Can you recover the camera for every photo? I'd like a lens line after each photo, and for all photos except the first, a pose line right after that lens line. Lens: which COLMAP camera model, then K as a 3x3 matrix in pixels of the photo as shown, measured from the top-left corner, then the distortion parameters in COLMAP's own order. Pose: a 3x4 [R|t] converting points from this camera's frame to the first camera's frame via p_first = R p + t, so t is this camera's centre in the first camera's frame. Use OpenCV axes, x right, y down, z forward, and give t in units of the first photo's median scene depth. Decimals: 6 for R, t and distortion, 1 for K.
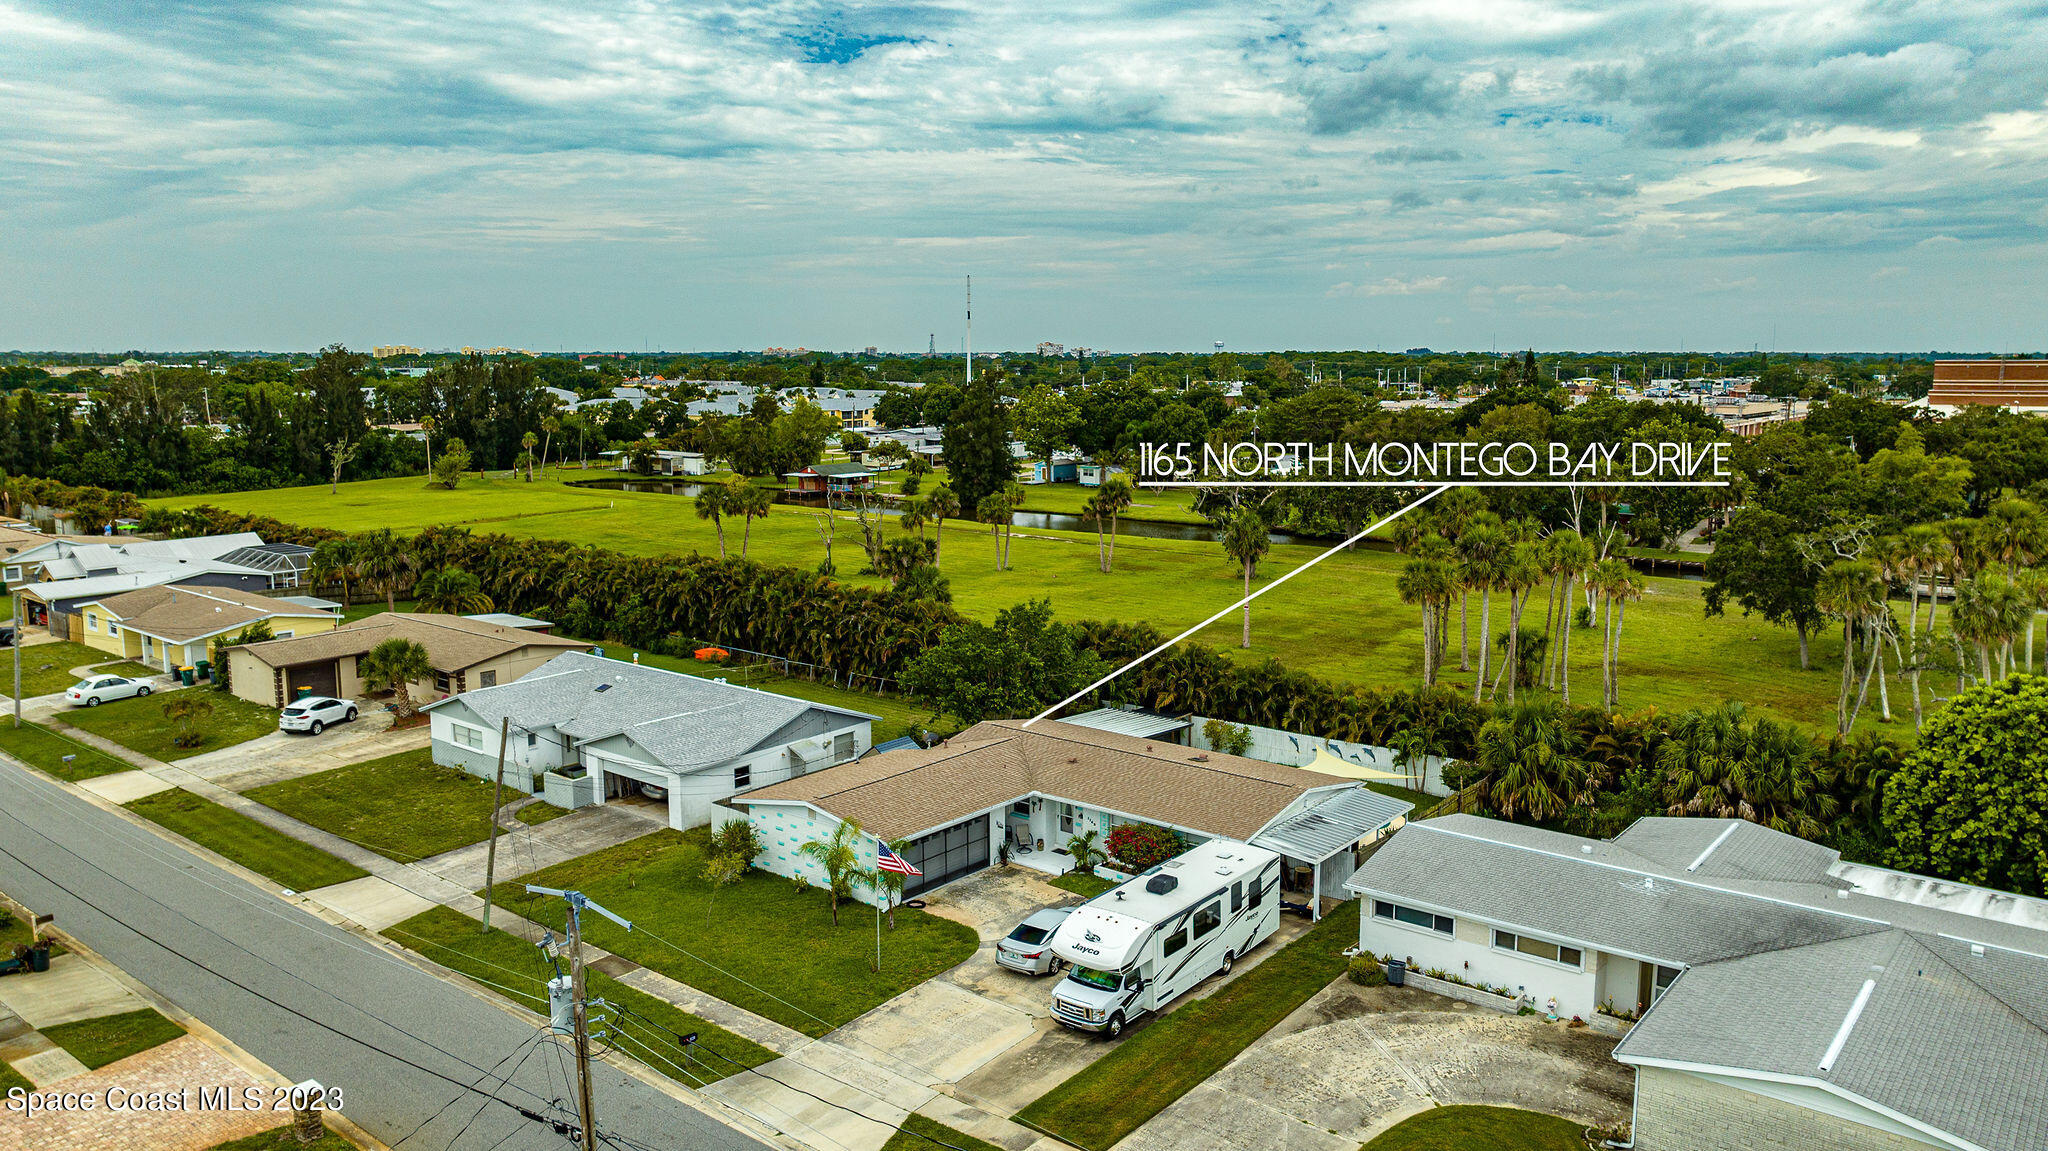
lens RADIAL K [[1464.6, 0, 1024.0], [0, 1464.6, 575.5], [0, 0, 1]] dist [-0.000716, -0.000129]
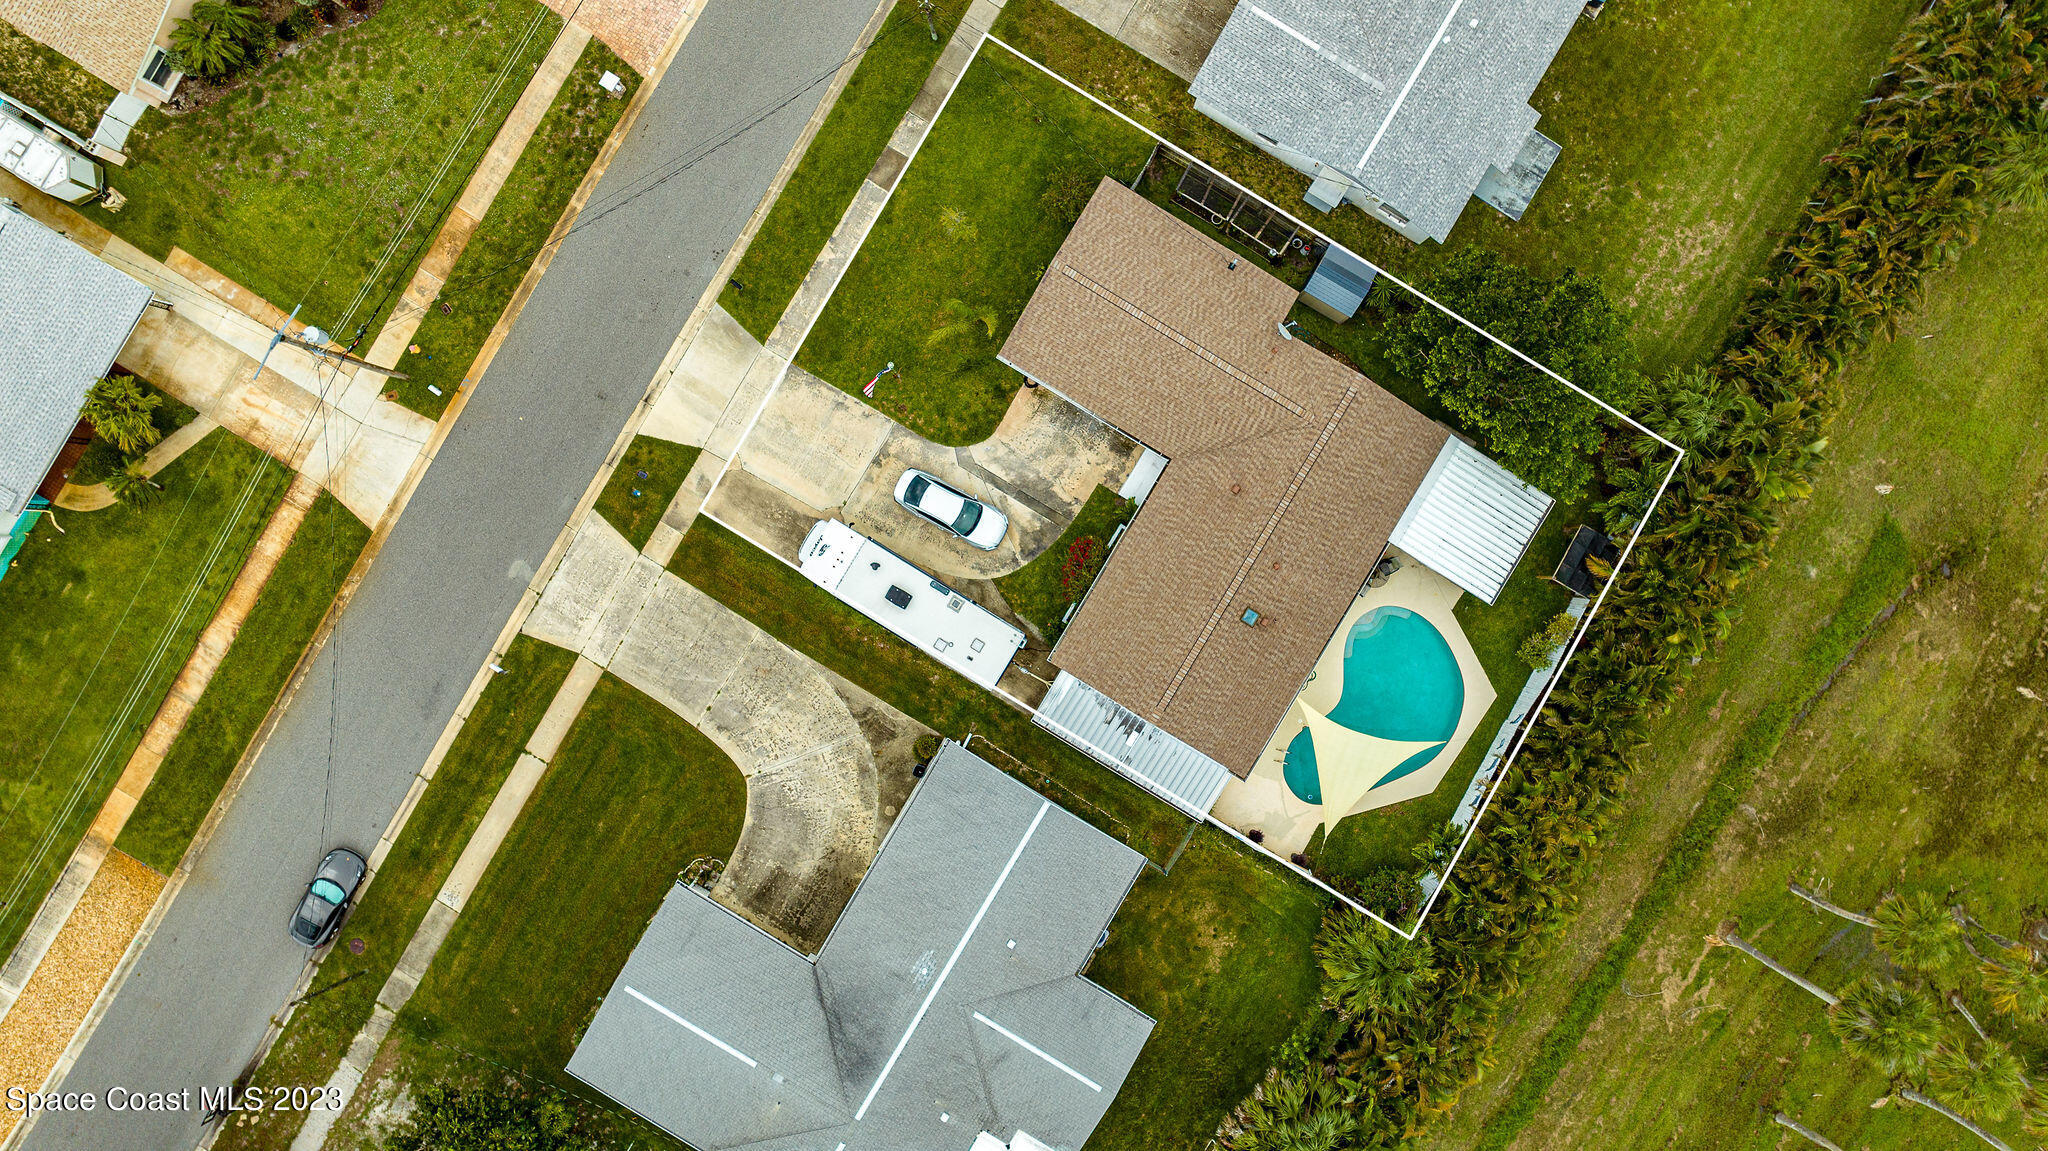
lens RADIAL K [[1464.6, 0, 1024.0], [0, 1464.6, 575.5], [0, 0, 1]] dist [-0.000716, -0.000129]
pose [[0.138735, 0.990327, 0.002078, 0.072798], [-0.152104, 0.019235, 0.988177, -0.865421], [0.978579, -0.137411, 0.153302, 0.744684]]
